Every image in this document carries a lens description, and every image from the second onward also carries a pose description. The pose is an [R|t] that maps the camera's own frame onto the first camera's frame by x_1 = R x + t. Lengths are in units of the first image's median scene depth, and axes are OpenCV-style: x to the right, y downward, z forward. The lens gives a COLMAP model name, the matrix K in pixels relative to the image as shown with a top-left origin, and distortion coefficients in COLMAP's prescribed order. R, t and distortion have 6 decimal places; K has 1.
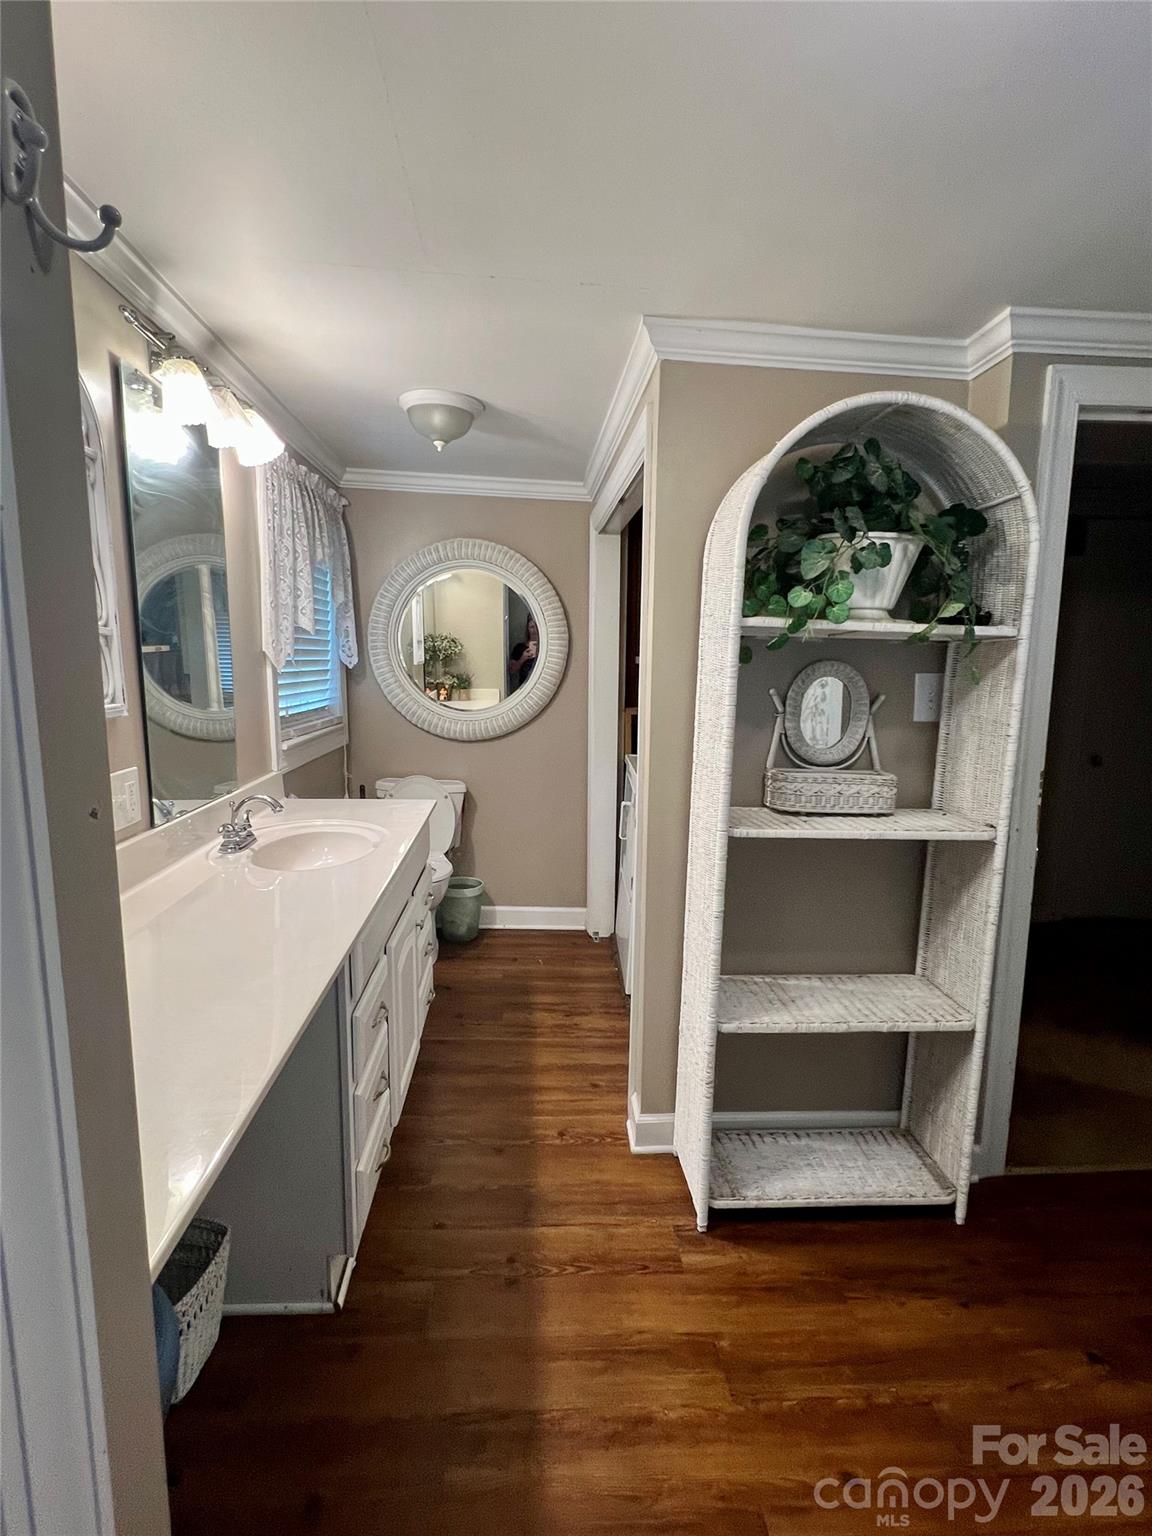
lens RADIAL K [[739.5, 0, 576.0], [0, 739.5, 768.0], [0, 0, 1]] dist [-0.019827, -0.000007]
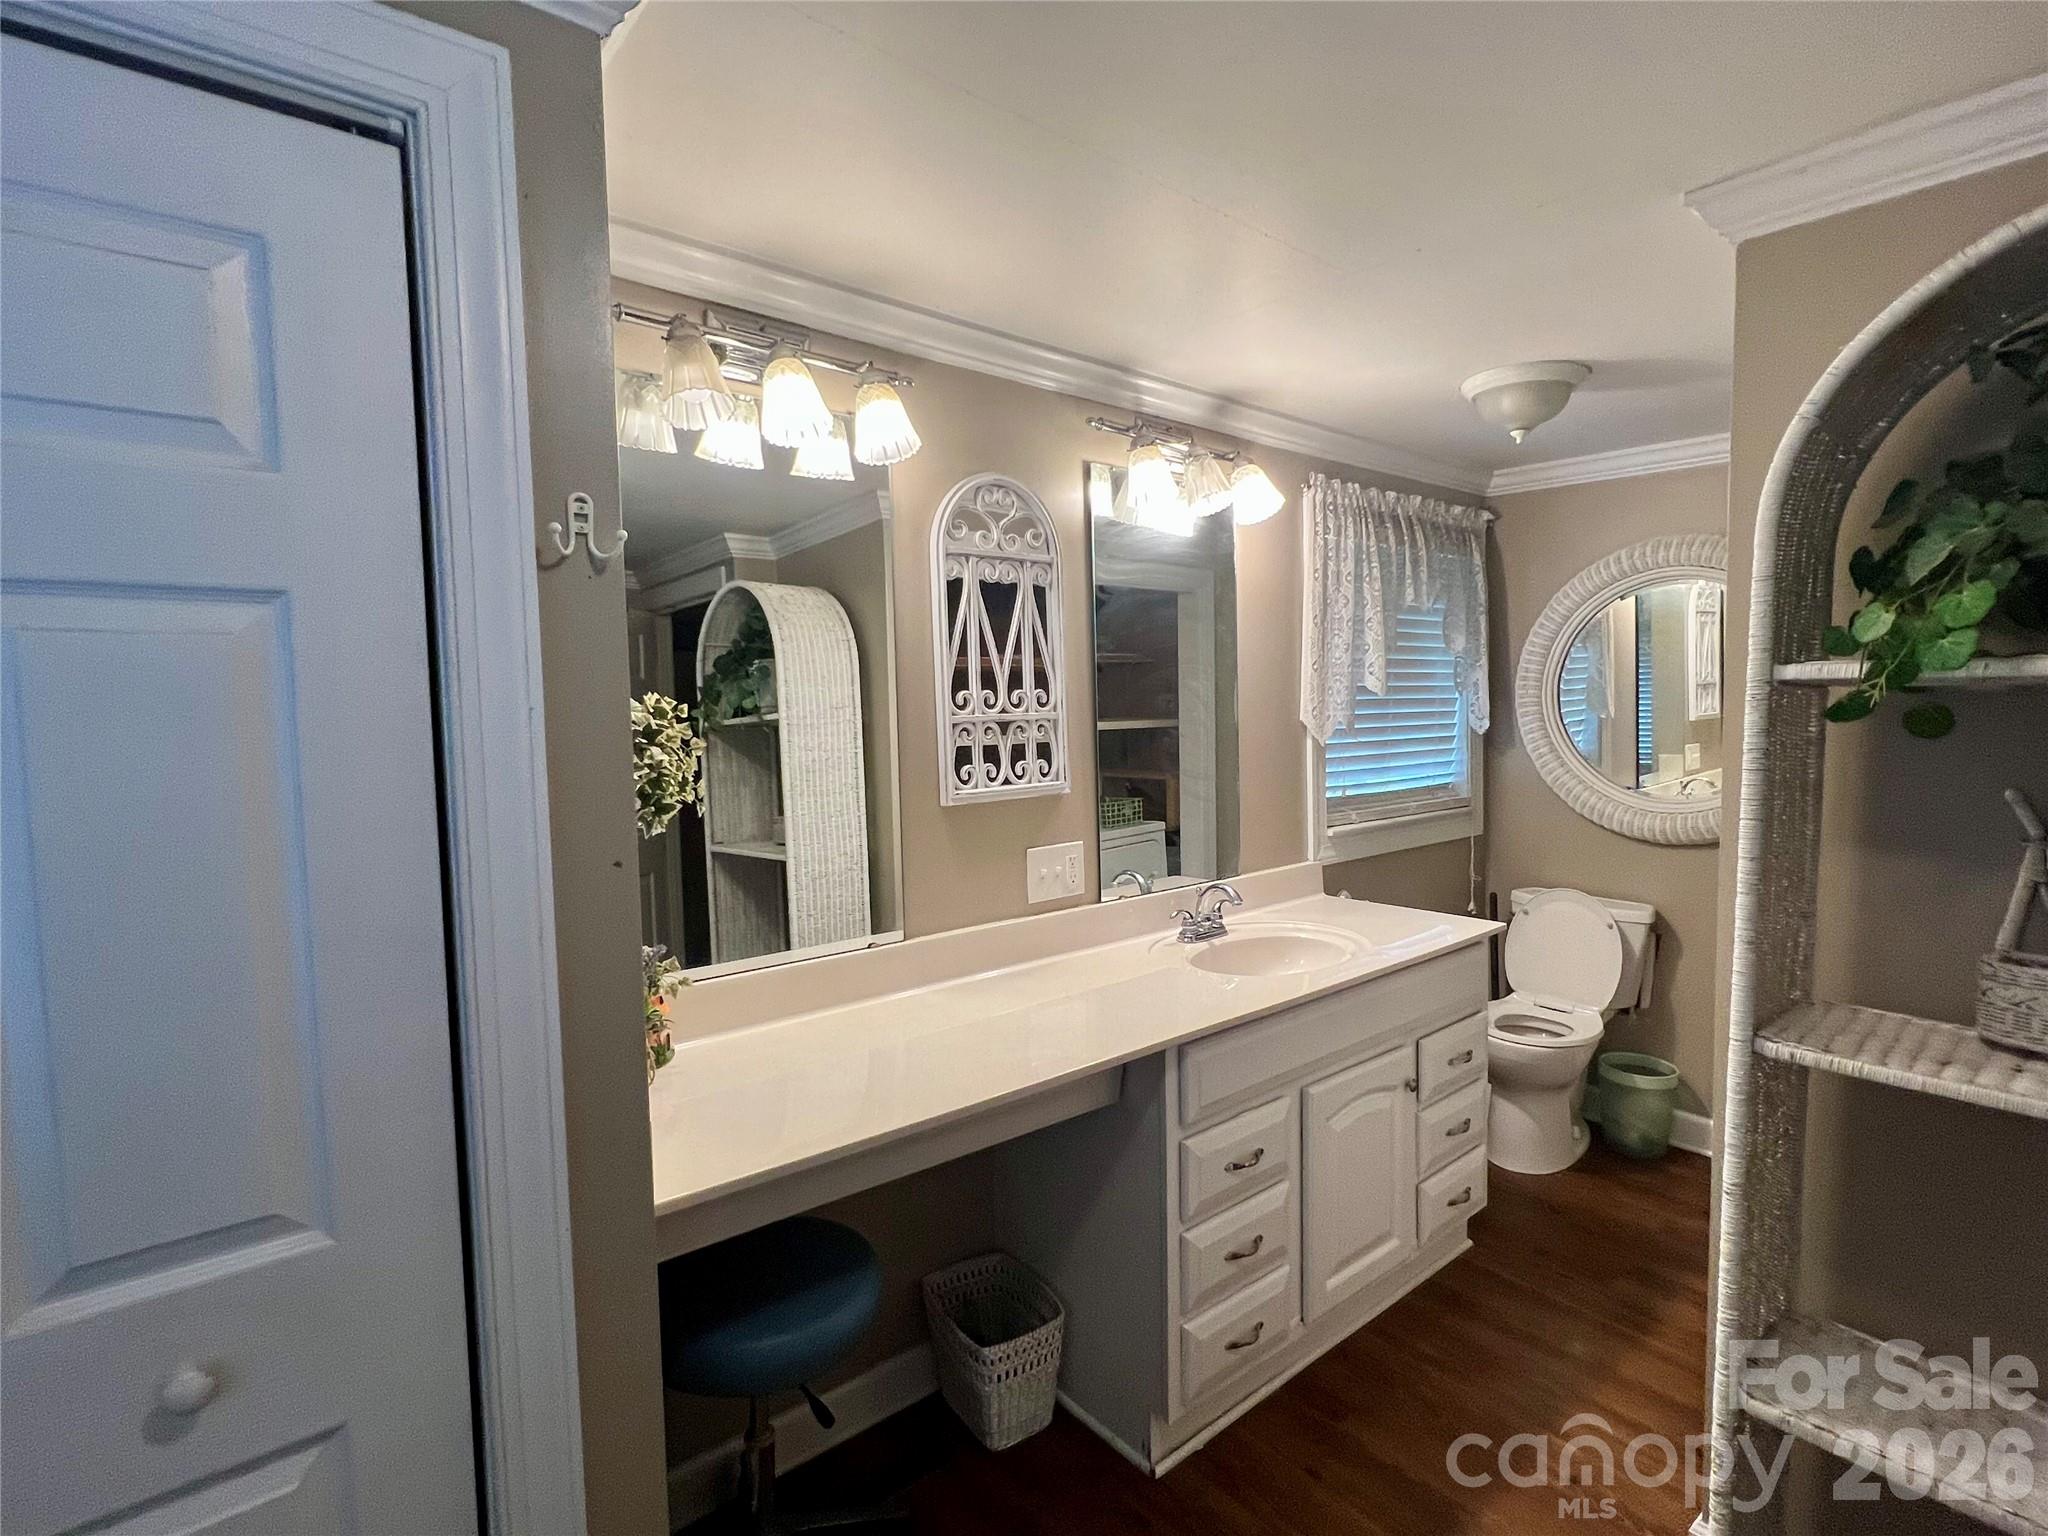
lens RADIAL K [[986.0, 0, 1024.0], [0, 986.0, 768.0], [0, 0, 1]] dist [-0.019827, -0.000007]
pose [[0.573565, 0.022247, -0.818858, 0.323448], [-0.090987, 0.995176, -0.036694, -0.029474], [0.814091, 0.095552, 0.572822, 0.074476]]
